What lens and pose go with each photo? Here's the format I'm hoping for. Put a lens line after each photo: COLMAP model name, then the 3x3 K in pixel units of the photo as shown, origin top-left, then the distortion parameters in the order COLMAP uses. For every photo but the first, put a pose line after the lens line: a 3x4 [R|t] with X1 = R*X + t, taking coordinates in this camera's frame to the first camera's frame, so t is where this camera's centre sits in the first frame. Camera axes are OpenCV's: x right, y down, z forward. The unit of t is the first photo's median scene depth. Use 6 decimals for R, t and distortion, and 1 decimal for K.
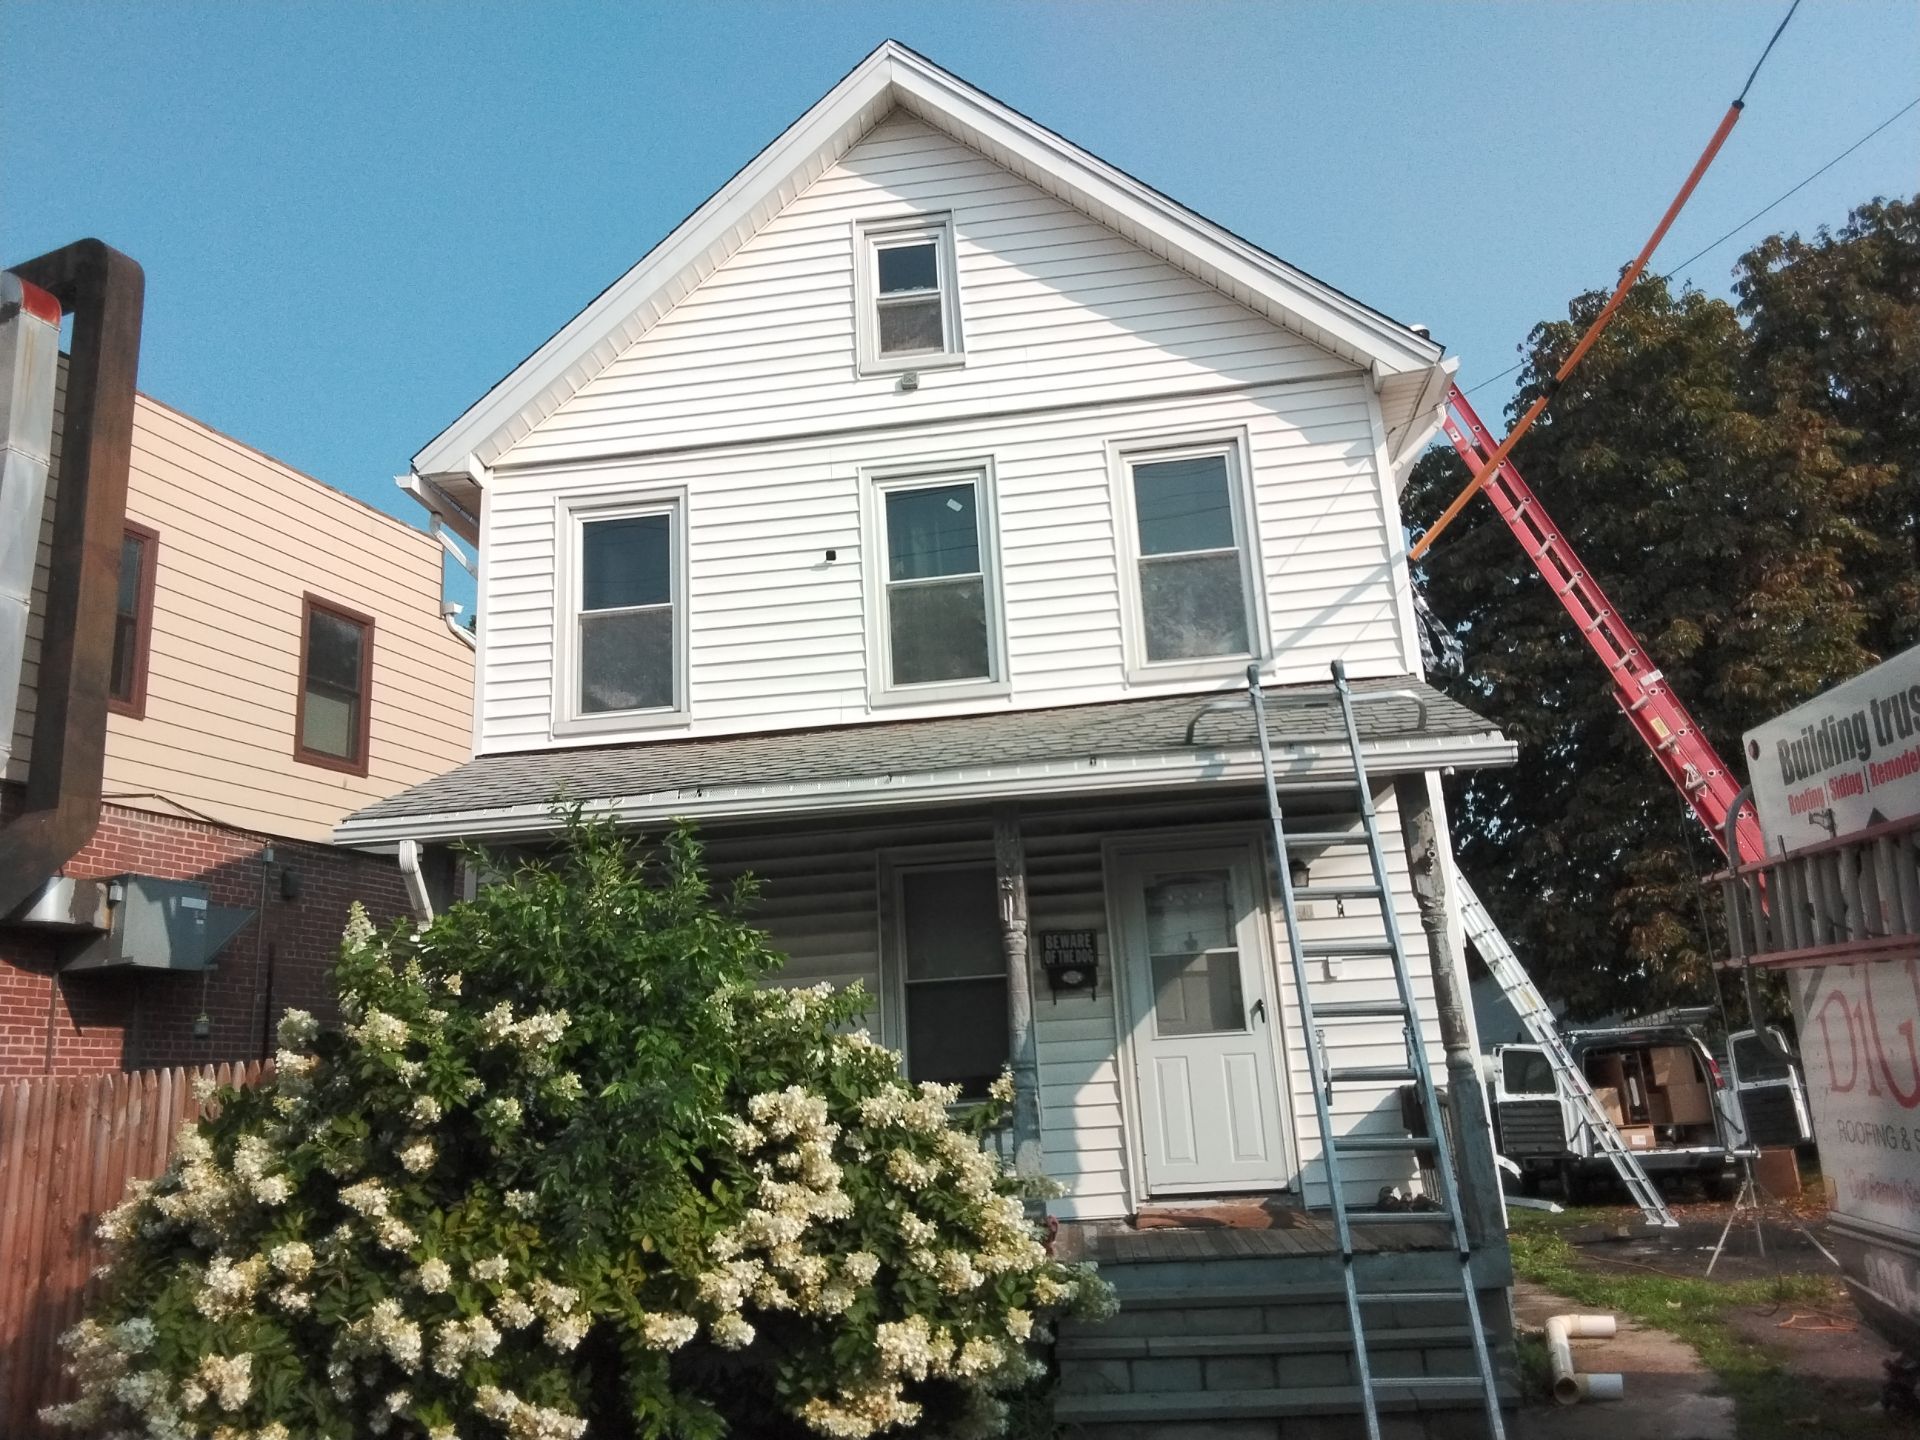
lens RADIAL K [[1496.6, 0, 939.4], [0, 1496.6, 708.1], [0, 0, 1]] dist [0.118778, -0.176813]
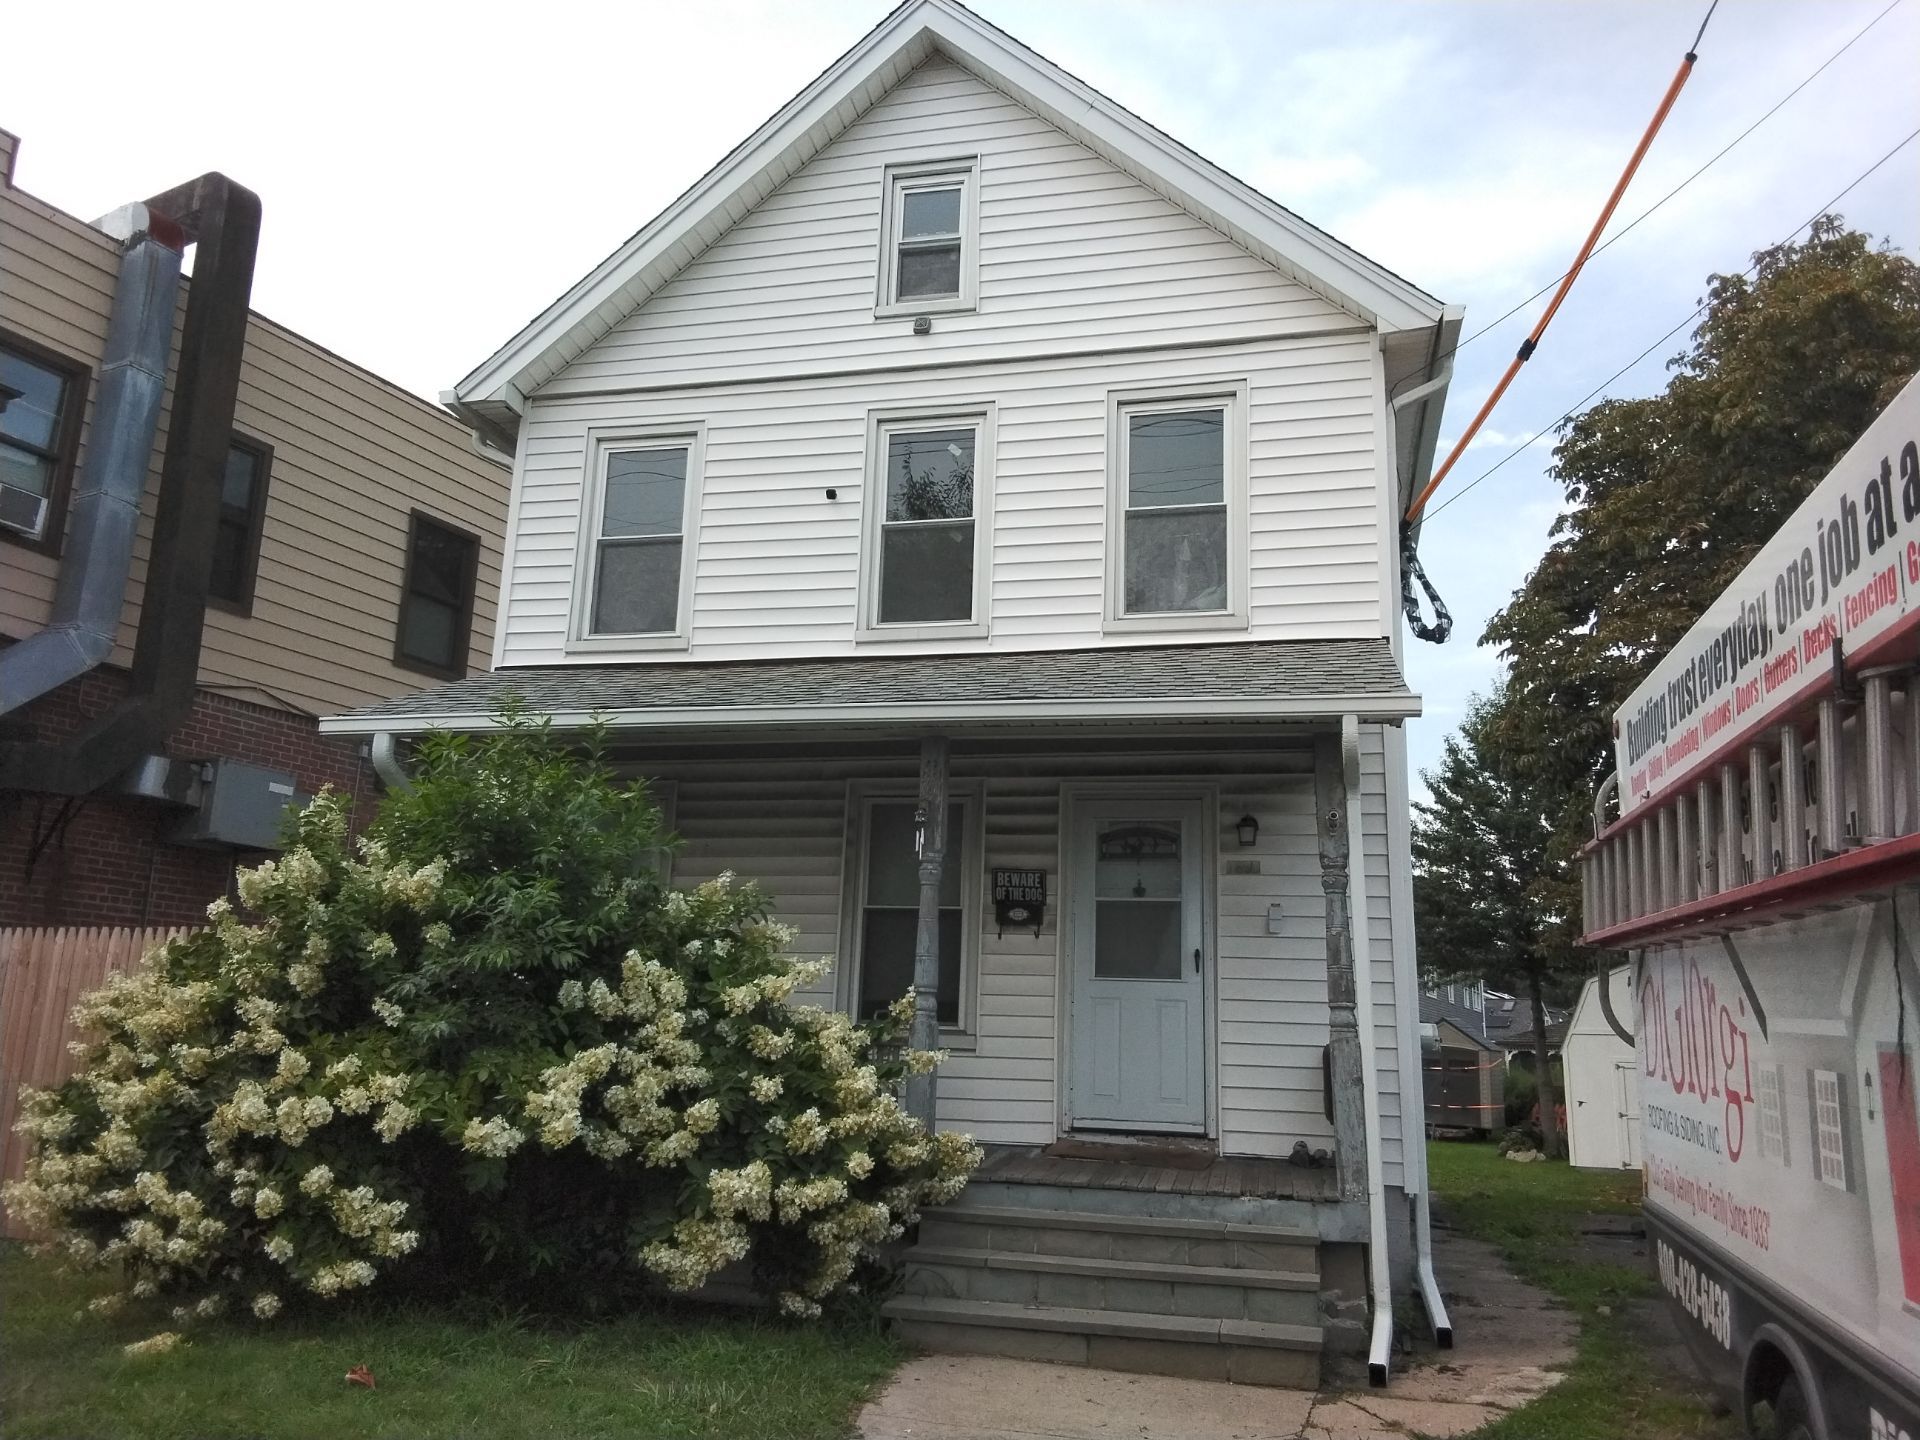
lens RADIAL K [[1496.6, 0, 939.4], [0, 1496.6, 708.1], [0, 0, 1]] dist [0.118778, -0.176813]
pose [[0.989310, 0.059665, -0.133061, 0.146792], [-0.054471, 0.997617, 0.042340, -0.002491], [0.135270, -0.034640, 0.990203, -0.020308]]
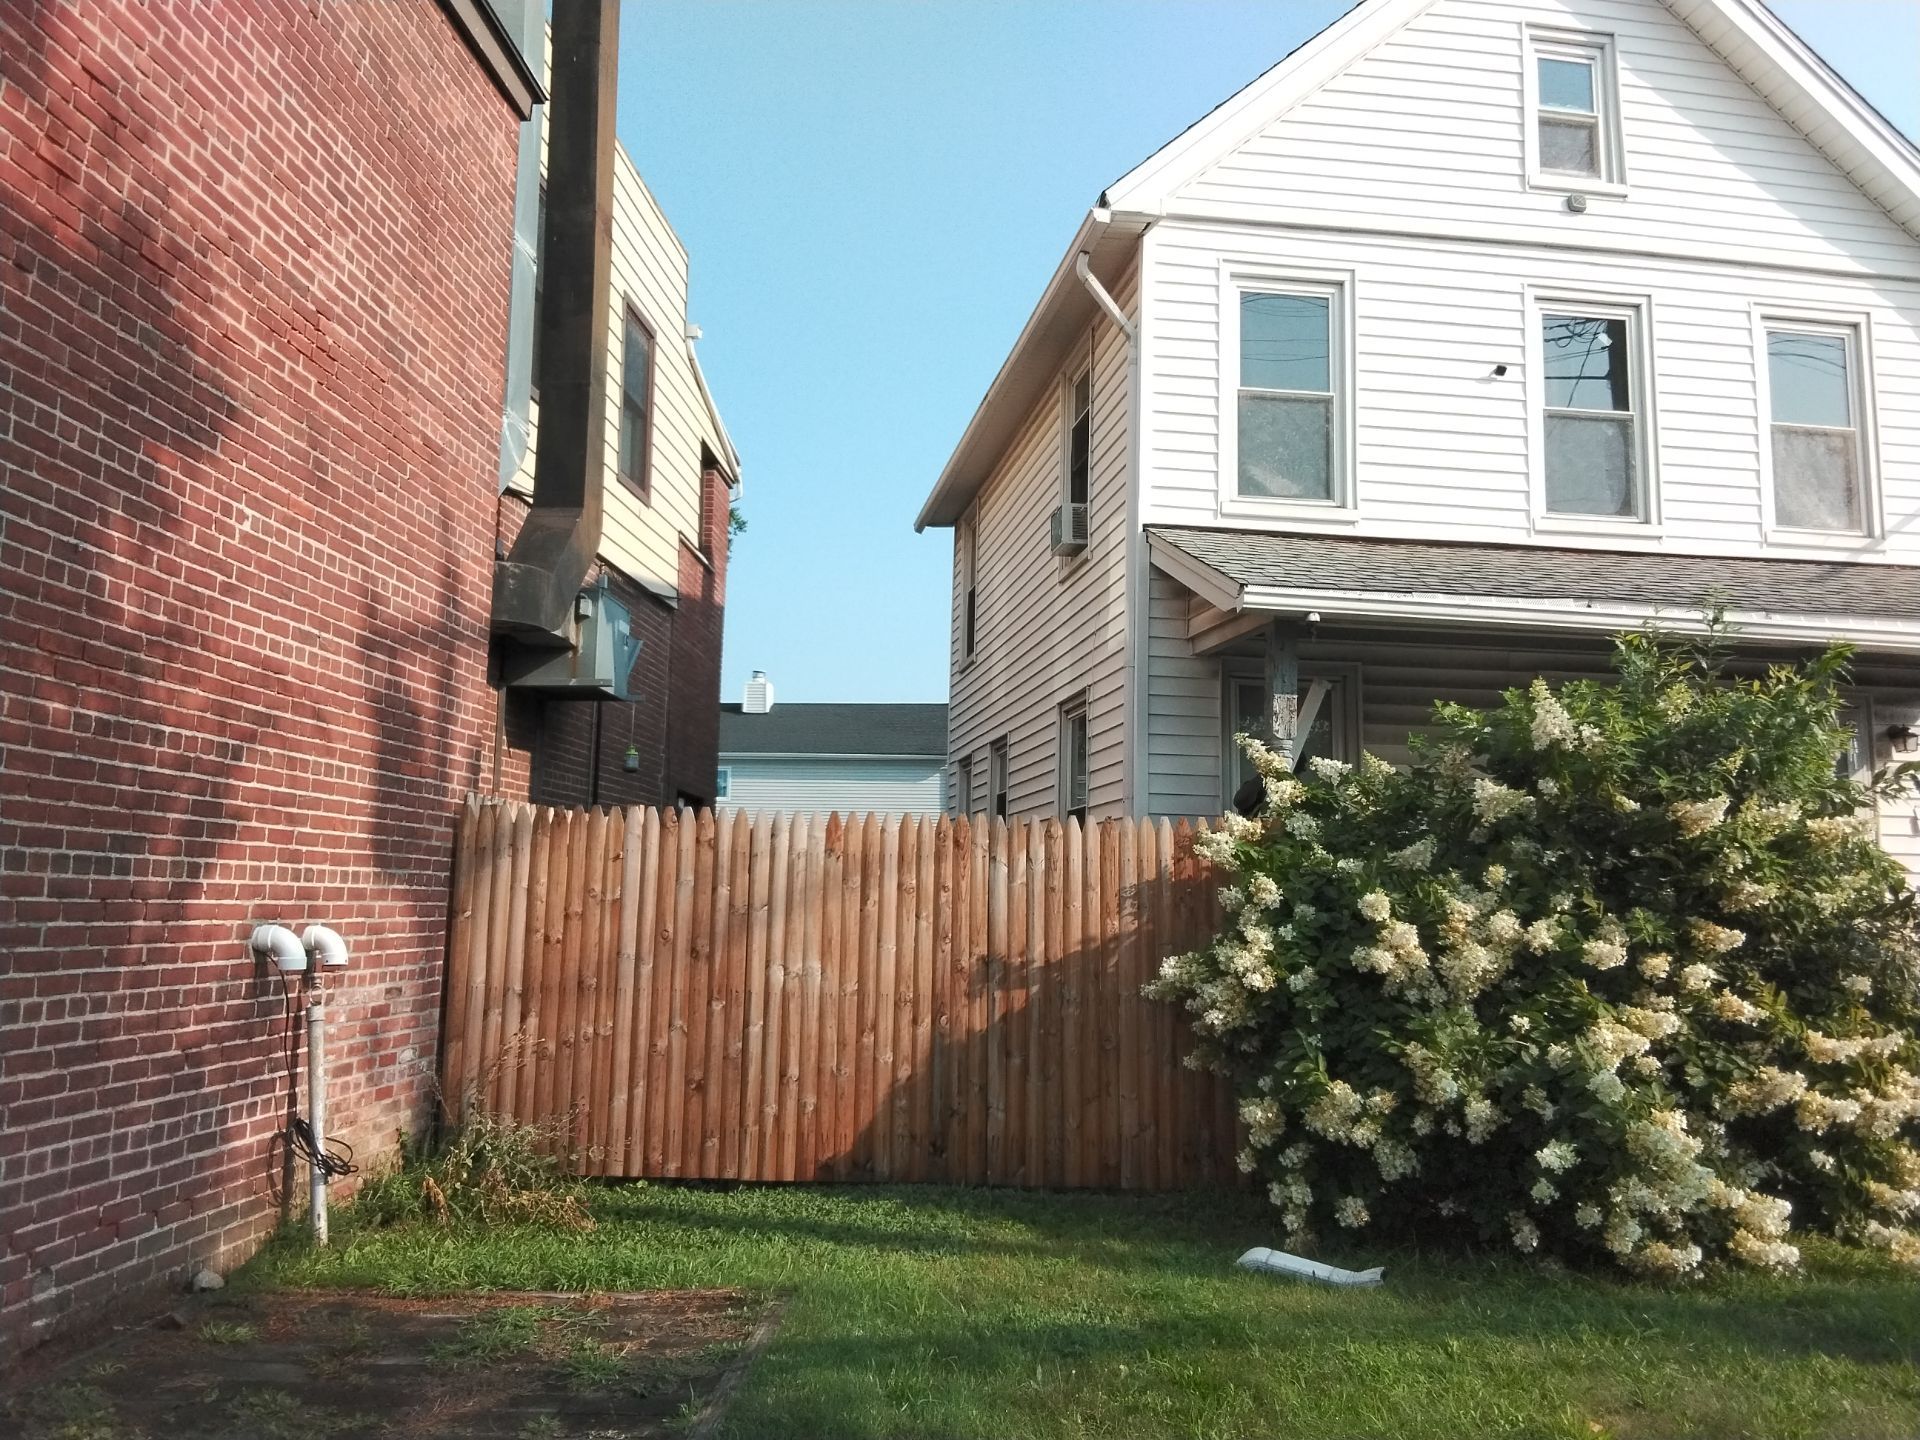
lens RADIAL K [[1496.6, 0, 939.4], [0, 1496.6, 708.1], [0, 0, 1]] dist [0.118778, -0.176813]
pose [[0.960259, 0.113711, 0.254898, -0.645599], [-0.144891, 0.983641, 0.107032, 0.062196], [-0.238558, -0.139711, 0.961026, 0.093549]]
